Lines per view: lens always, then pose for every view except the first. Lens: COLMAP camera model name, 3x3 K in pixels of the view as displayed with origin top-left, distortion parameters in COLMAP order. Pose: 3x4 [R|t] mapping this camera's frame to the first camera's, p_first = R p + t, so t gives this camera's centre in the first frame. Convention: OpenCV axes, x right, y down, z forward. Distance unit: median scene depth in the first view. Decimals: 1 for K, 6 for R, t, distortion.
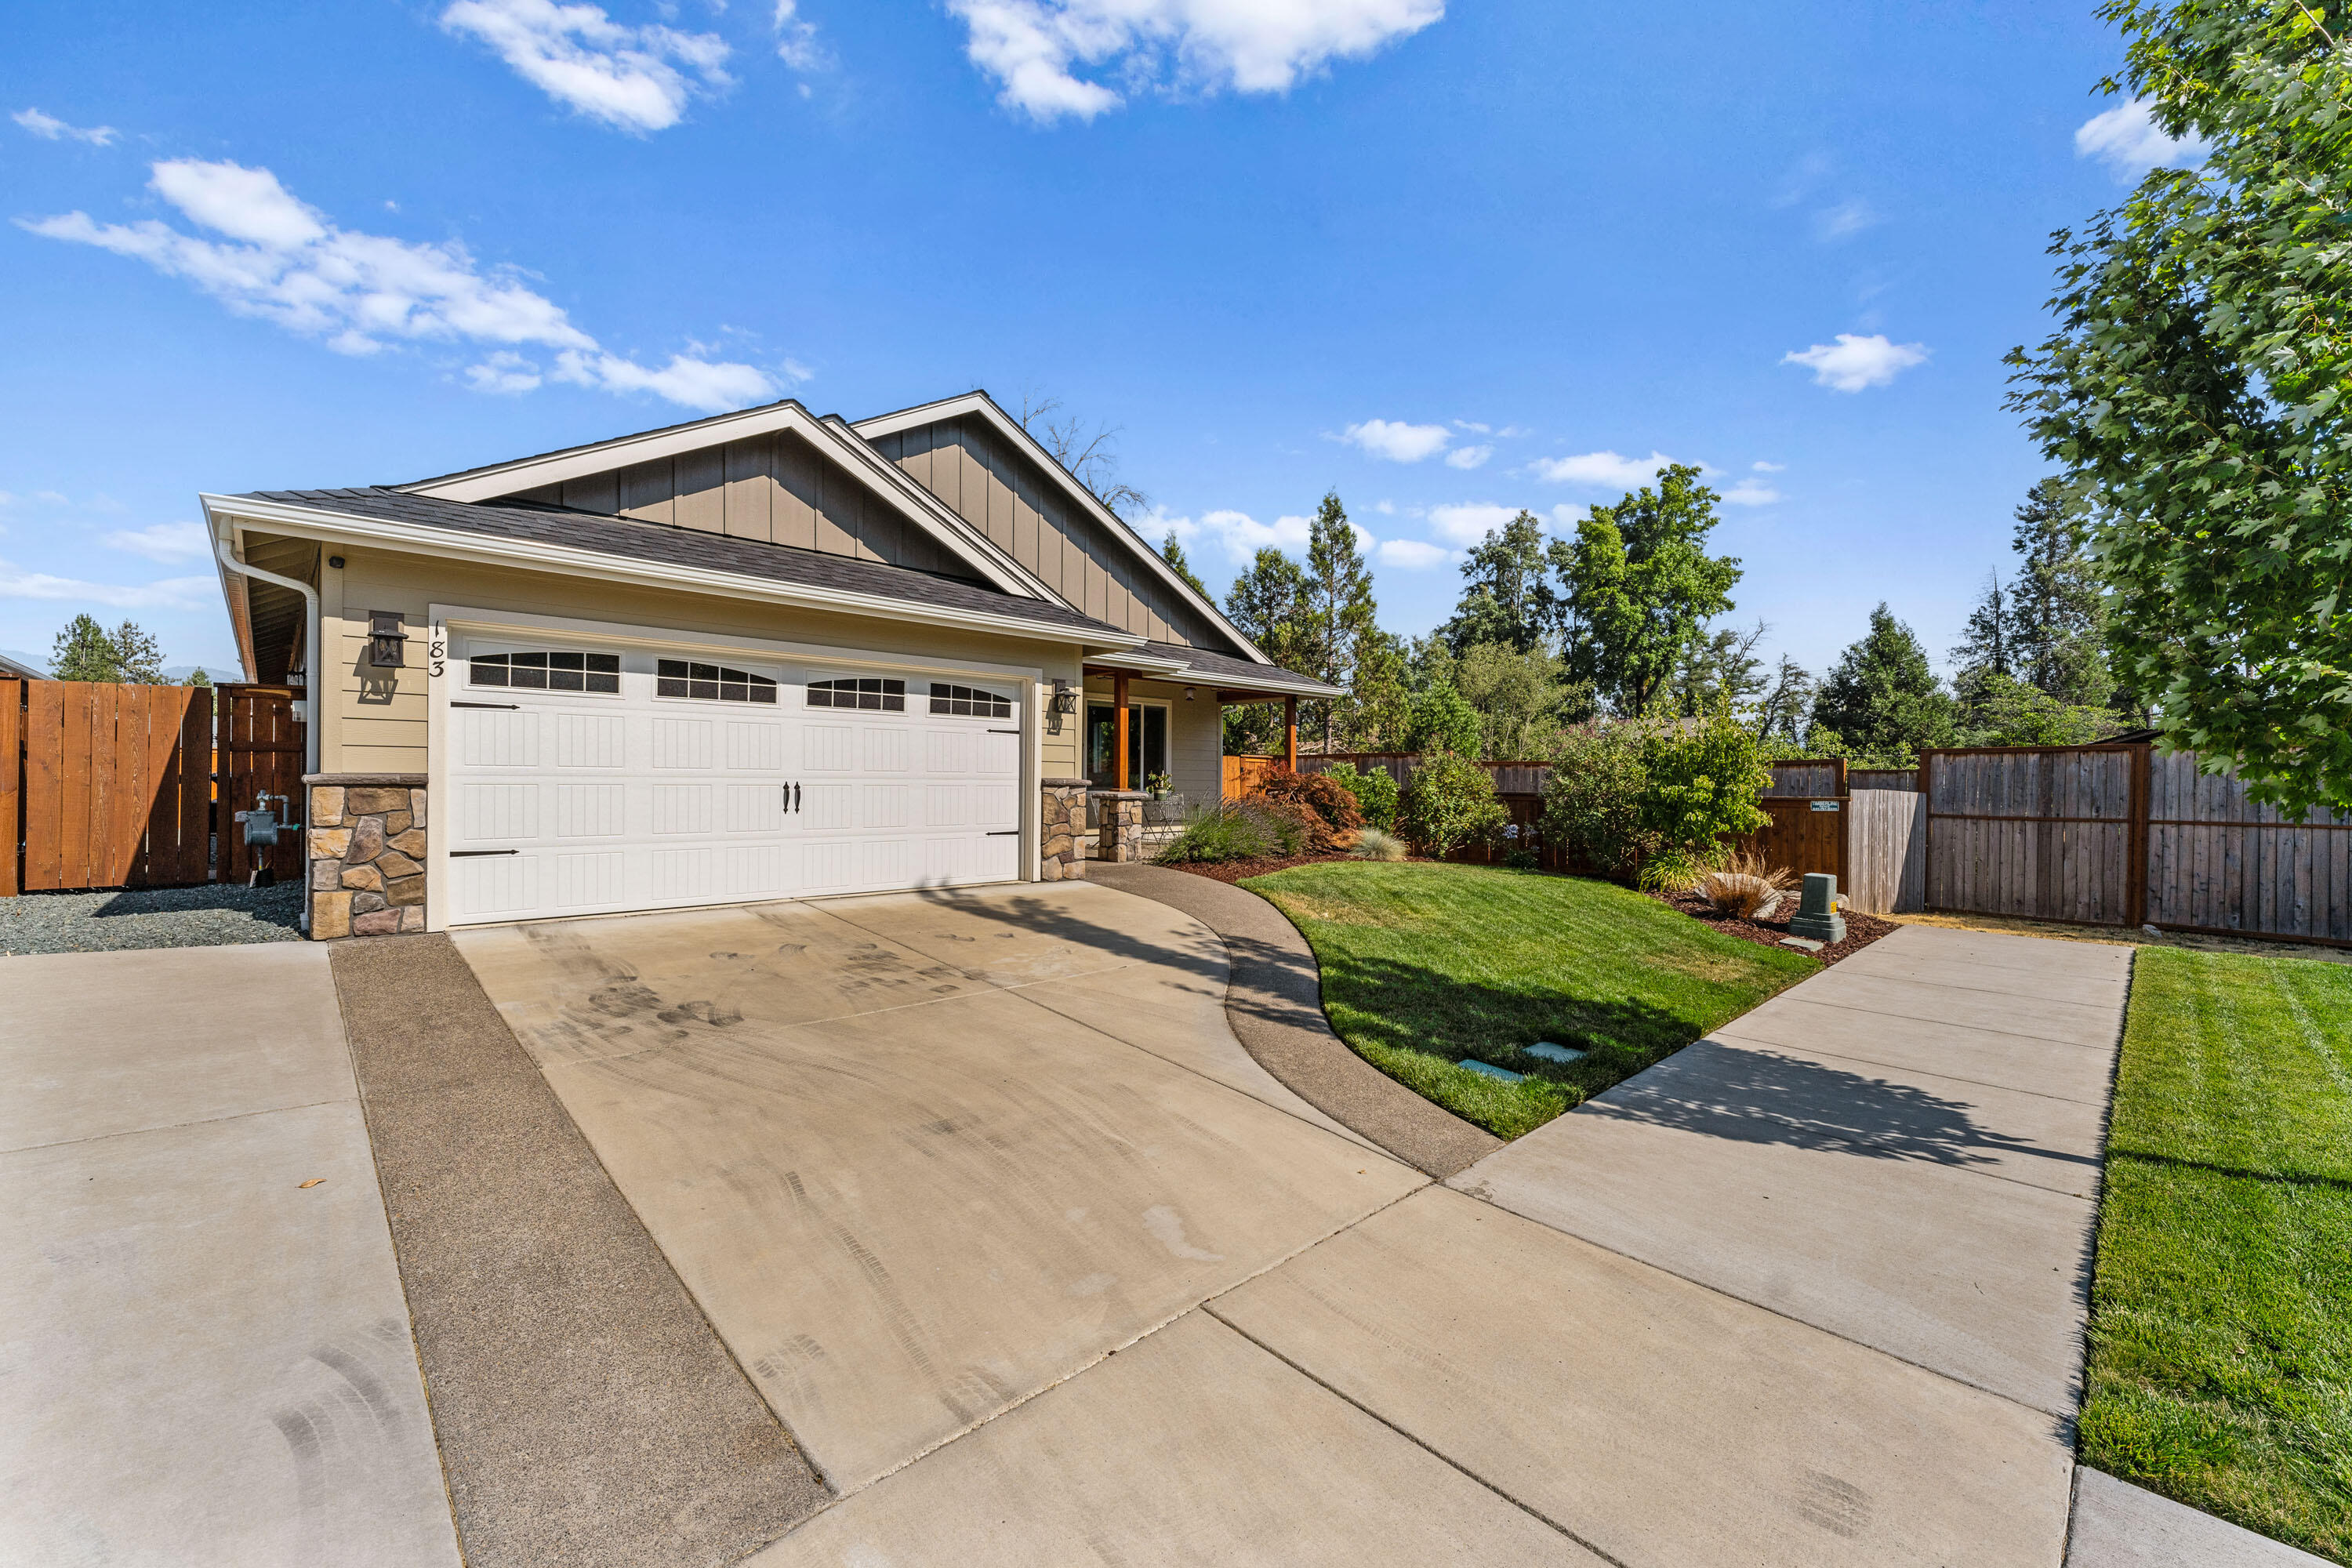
lens RADIAL K [[914.9, 0, 1176.0], [0, 914.9, 784.0], [0, 0, 1]] dist [0.000202, 0.000014]
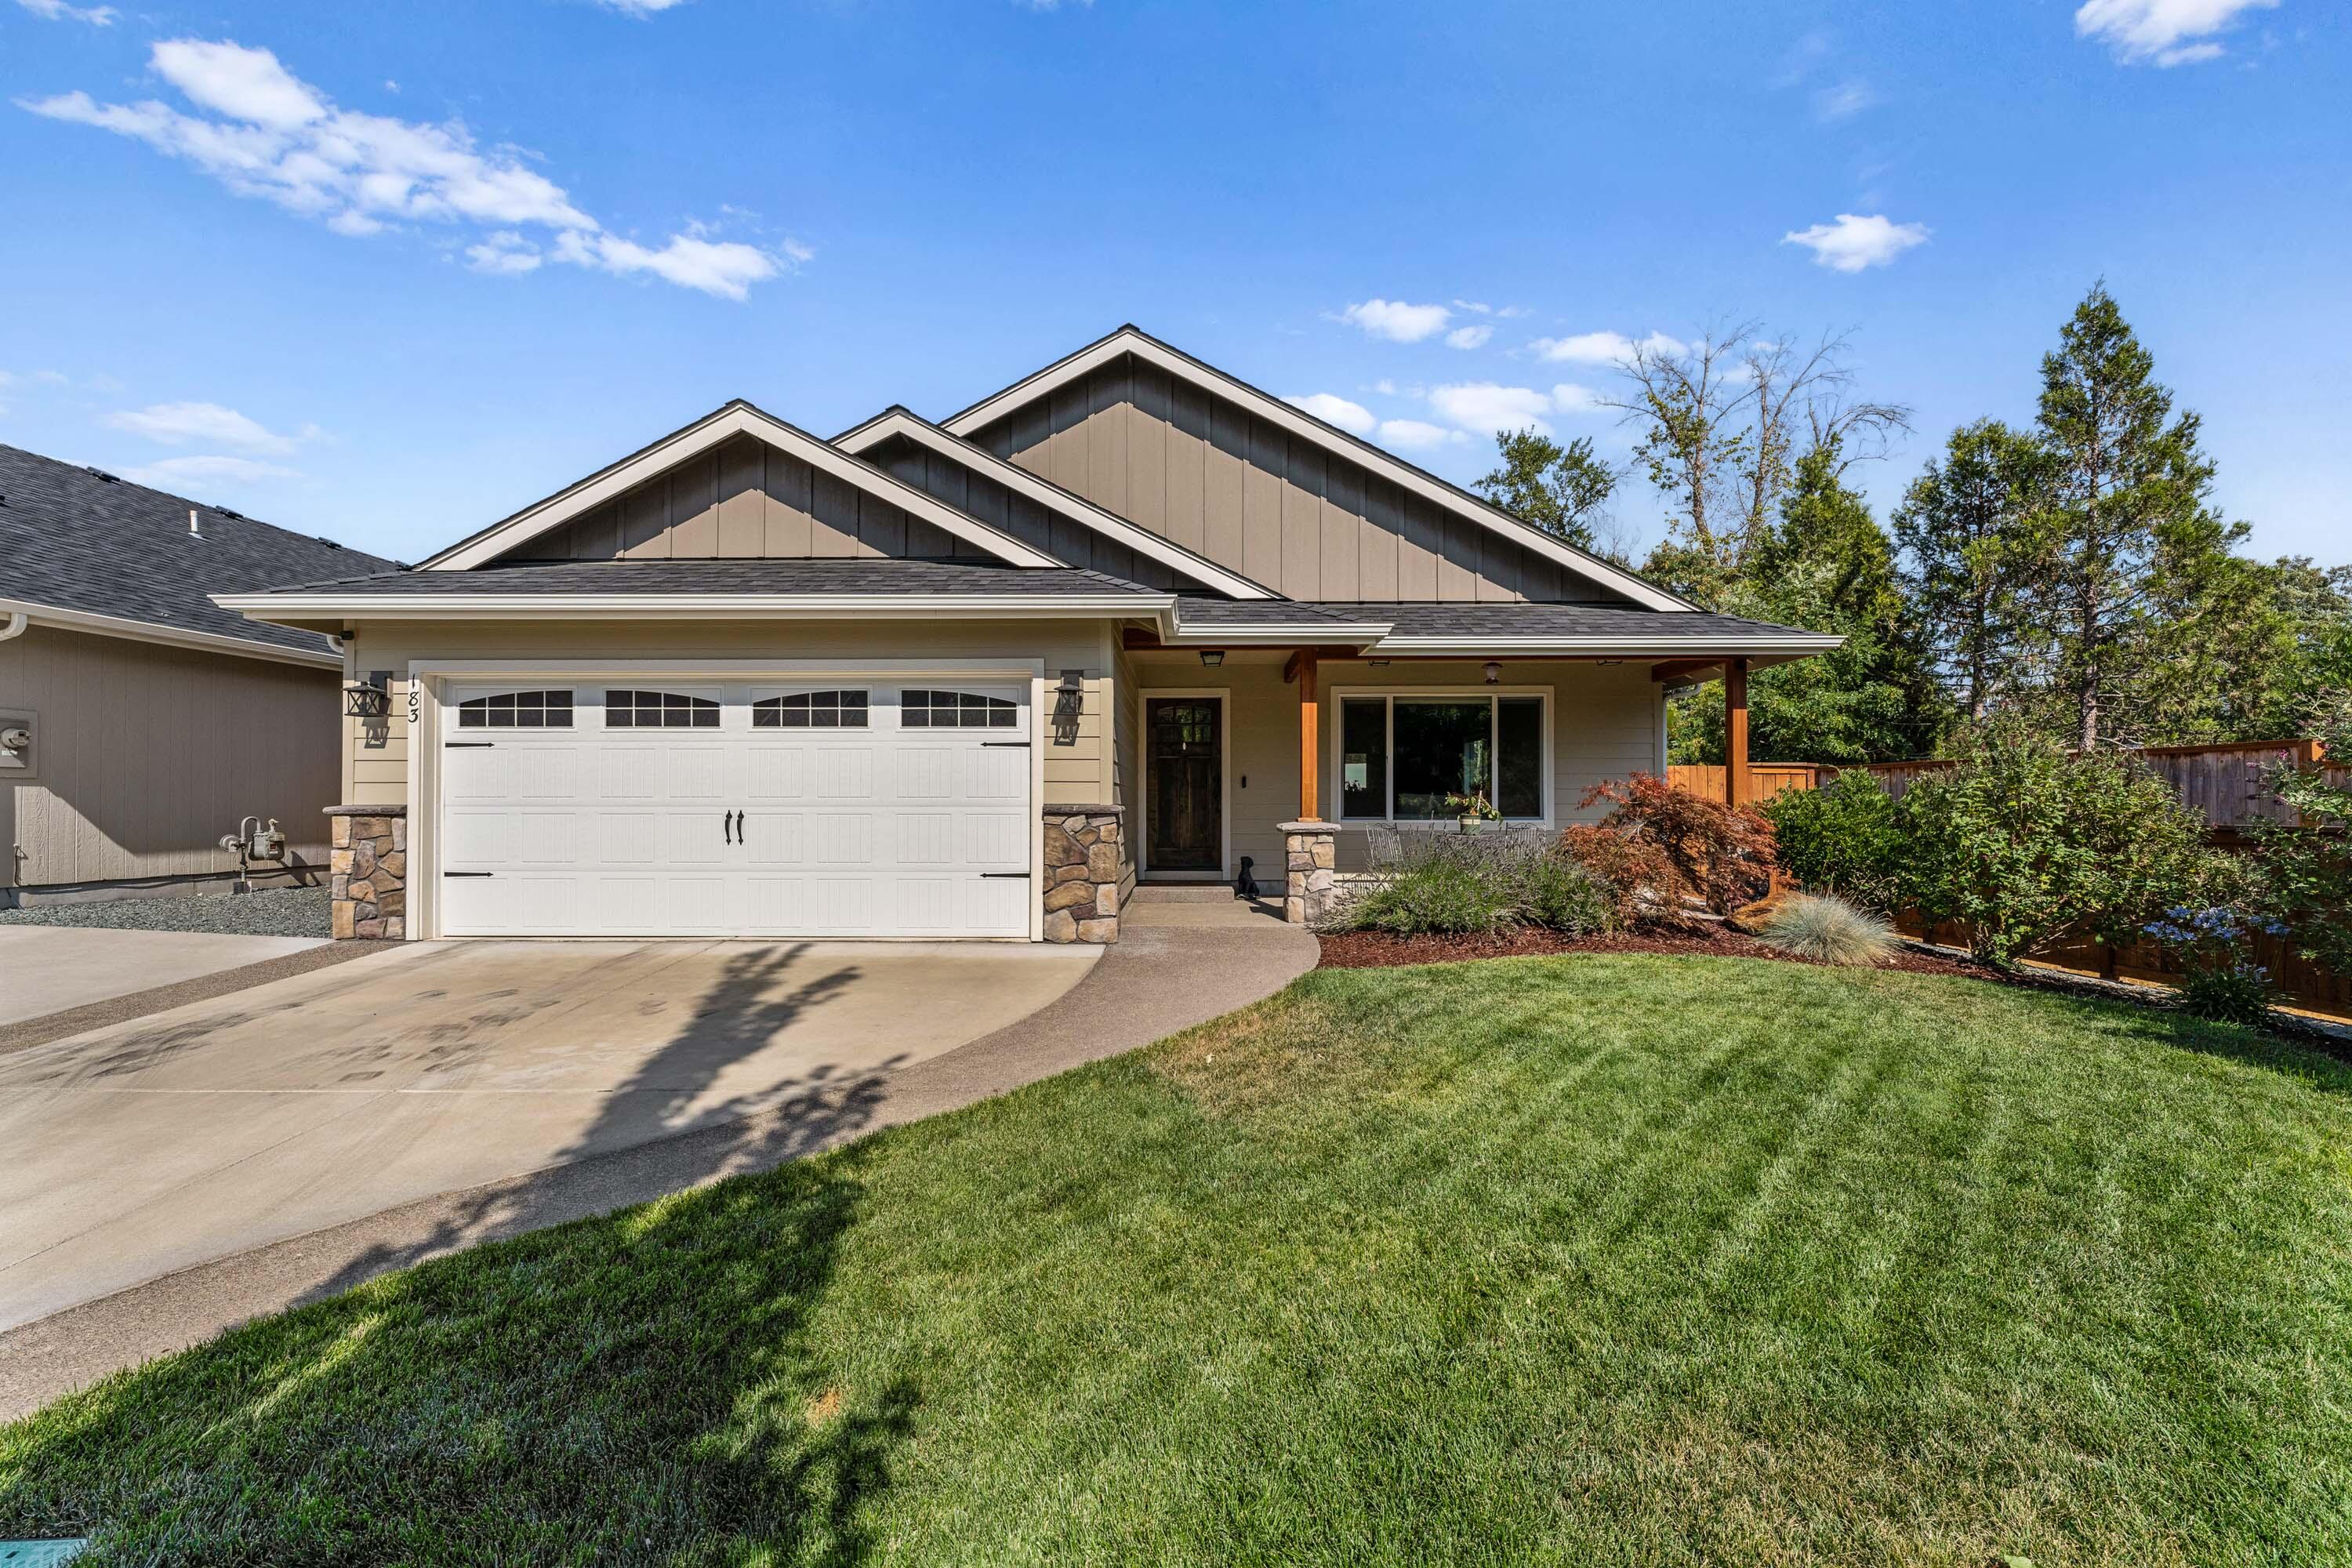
lens RADIAL K [[949.7, 0, 1176.0], [0, 949.7, 784.0], [0, 0, 1]] dist [0.002049, 0.000132]
pose [[0.718324, -0.019252, -0.695442, 0.508555], [0.002889, 0.999691, -0.024691, -0.003502], [0.695703, 0.015727, 0.718158, 0.554150]]
